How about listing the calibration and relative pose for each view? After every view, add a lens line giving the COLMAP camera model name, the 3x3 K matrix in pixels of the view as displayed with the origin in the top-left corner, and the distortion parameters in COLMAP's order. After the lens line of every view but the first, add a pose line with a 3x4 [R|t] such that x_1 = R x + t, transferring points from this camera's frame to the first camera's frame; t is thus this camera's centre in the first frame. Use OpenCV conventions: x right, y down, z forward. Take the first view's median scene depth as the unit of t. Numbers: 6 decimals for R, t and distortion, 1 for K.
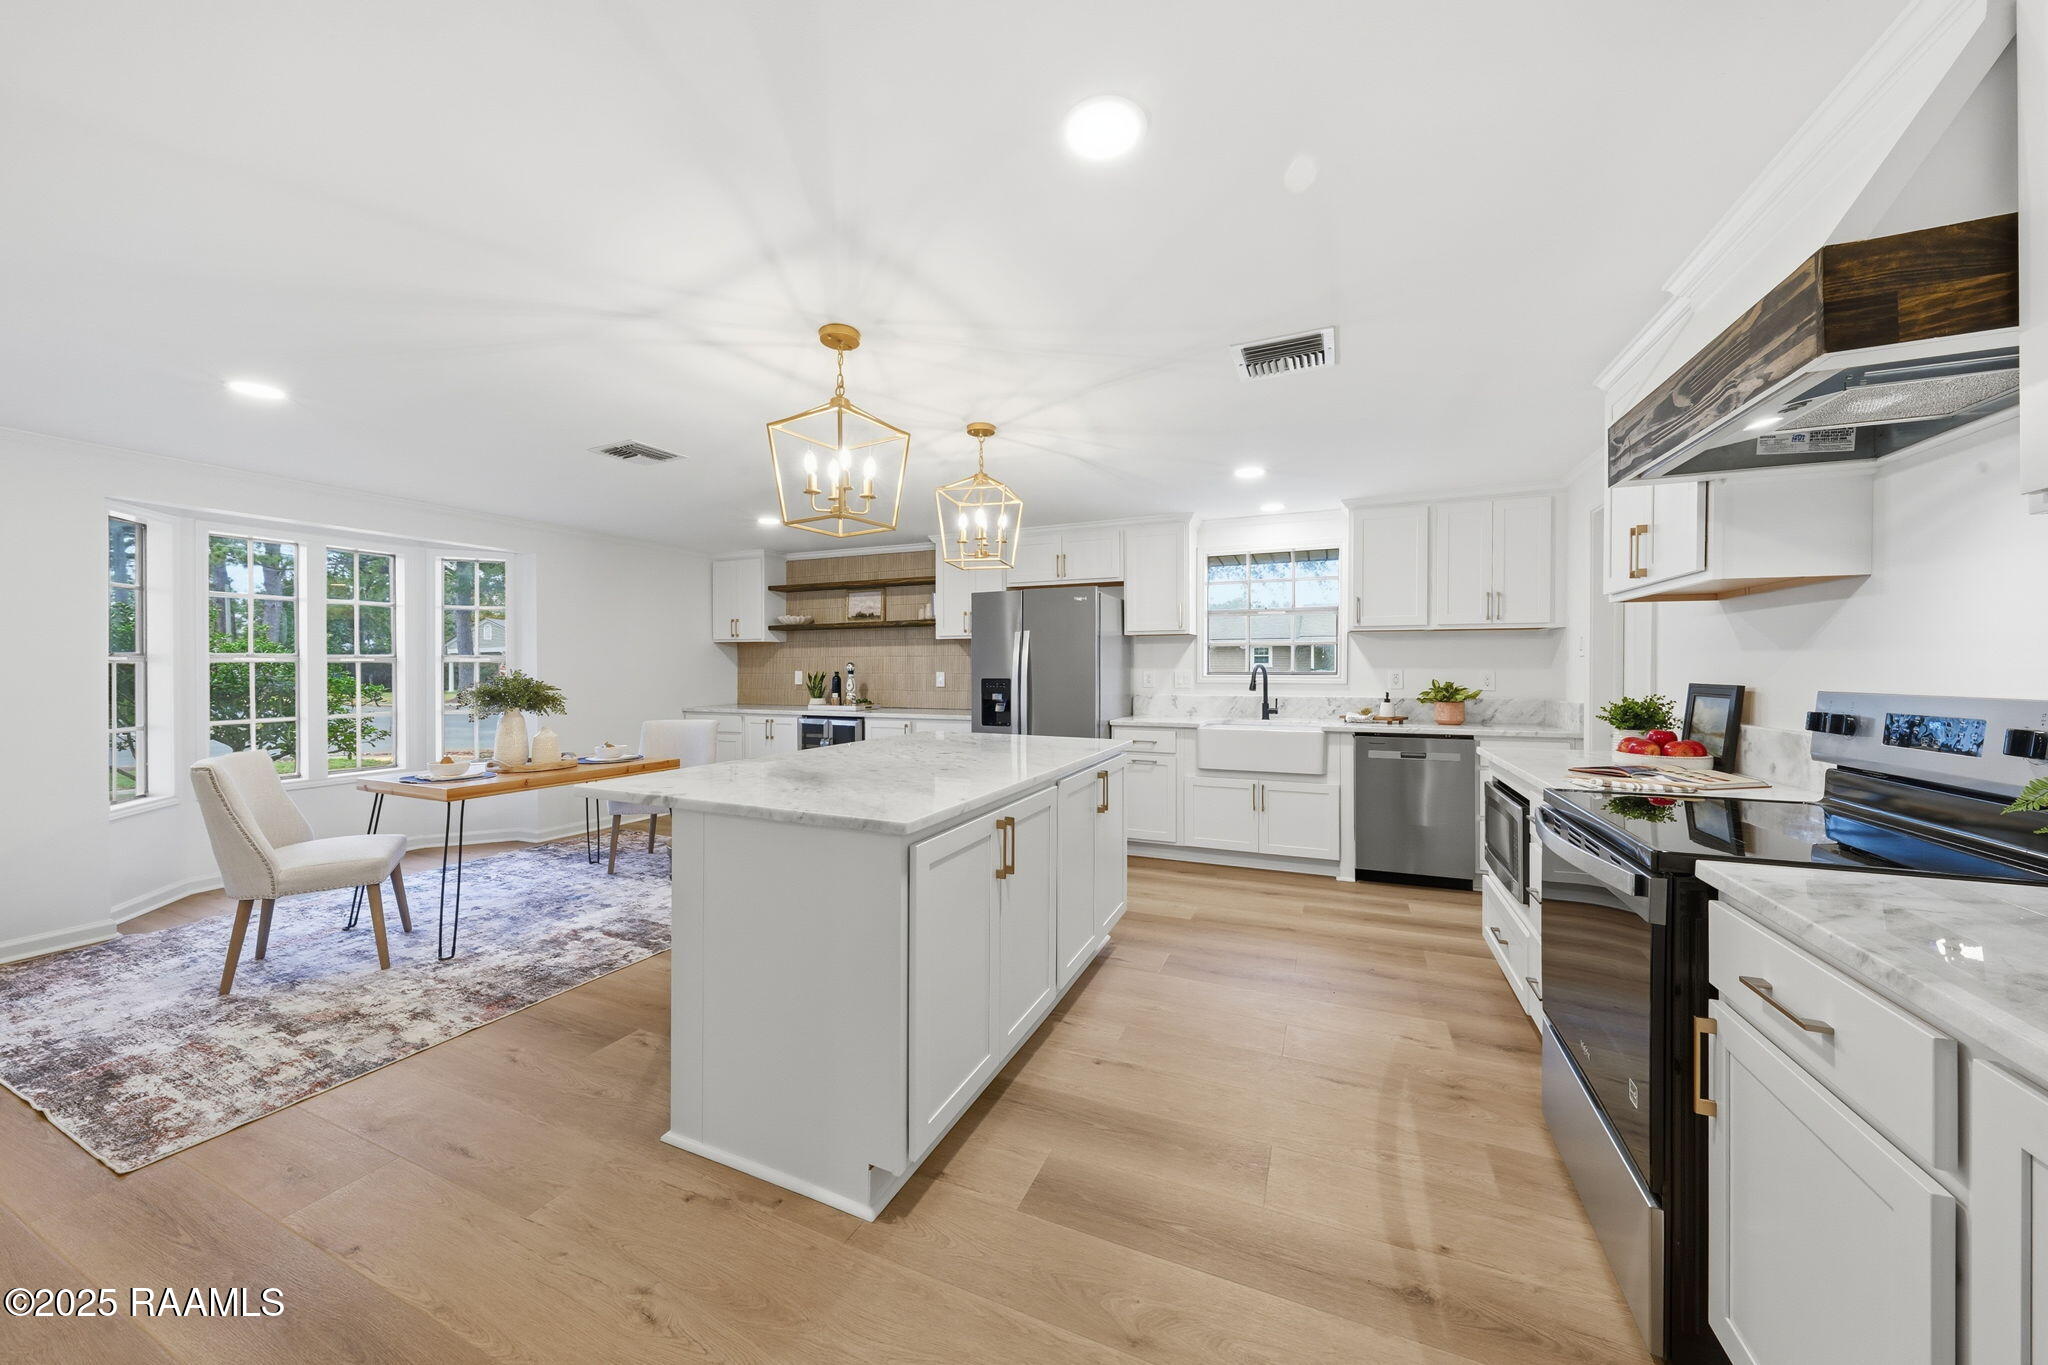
lens RADIAL K [[712.6, 0, 1027.5], [0, 712.6, 668.2], [0, 0, 1]] dist [-0.004463, 0.000327]
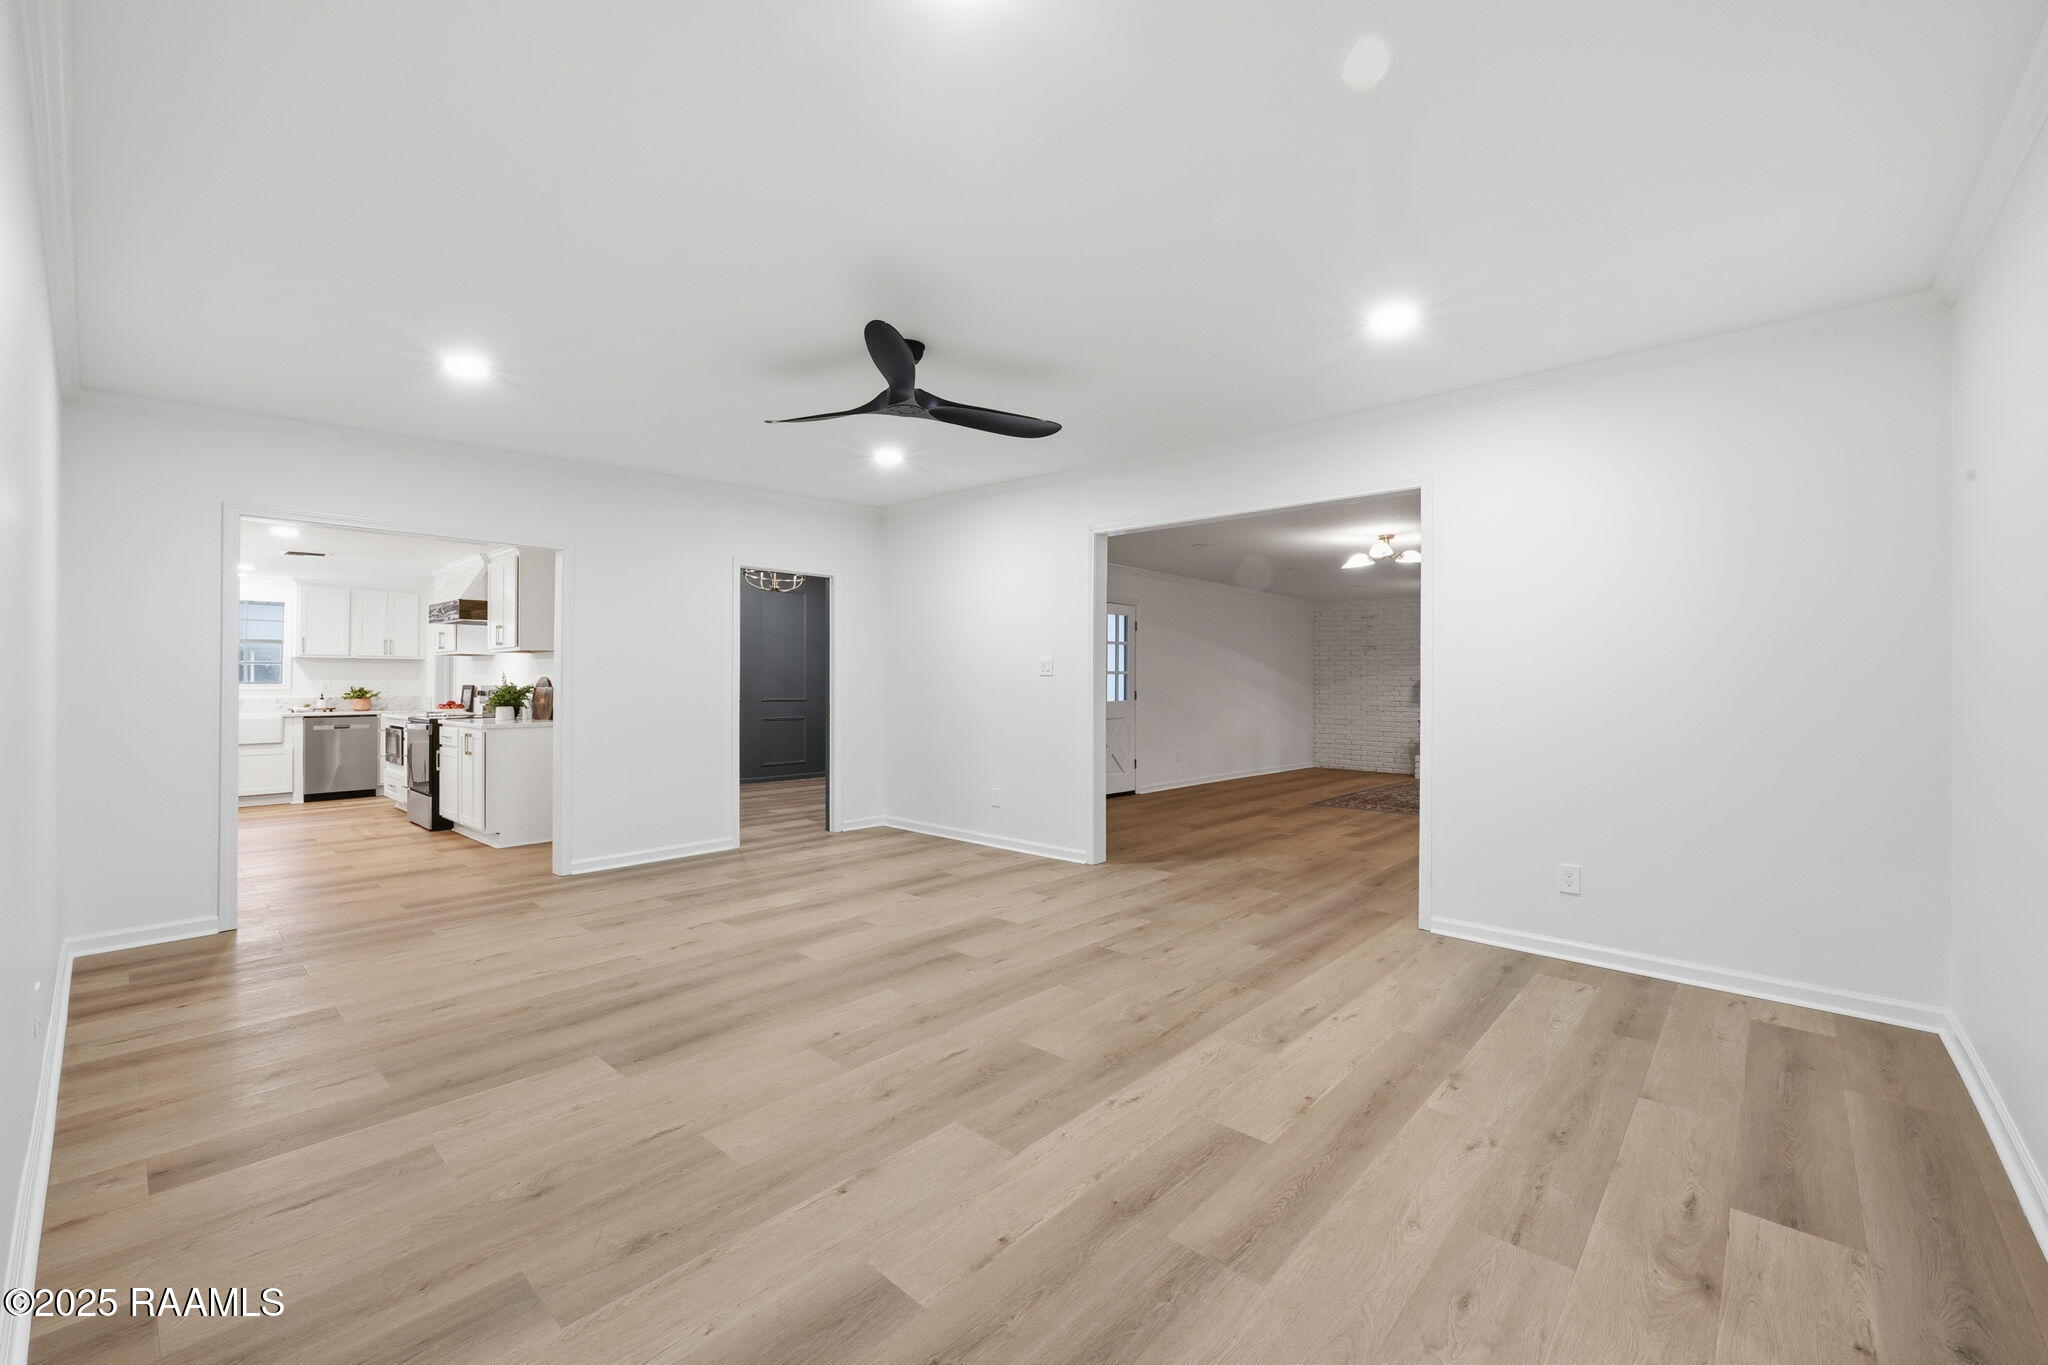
lens RADIAL K [[836.4, 0, 1014.0], [0, 836.4, 677.1], [0, 0, 1]] dist [0.000190, 0.000114]
pose [[0.329798, 0.006904, 0.944026, -0.883643], [-0.001179, 0.999975, -0.006901, 0.006338], [-0.944051, 0.001163, 0.329798, -1.289939]]
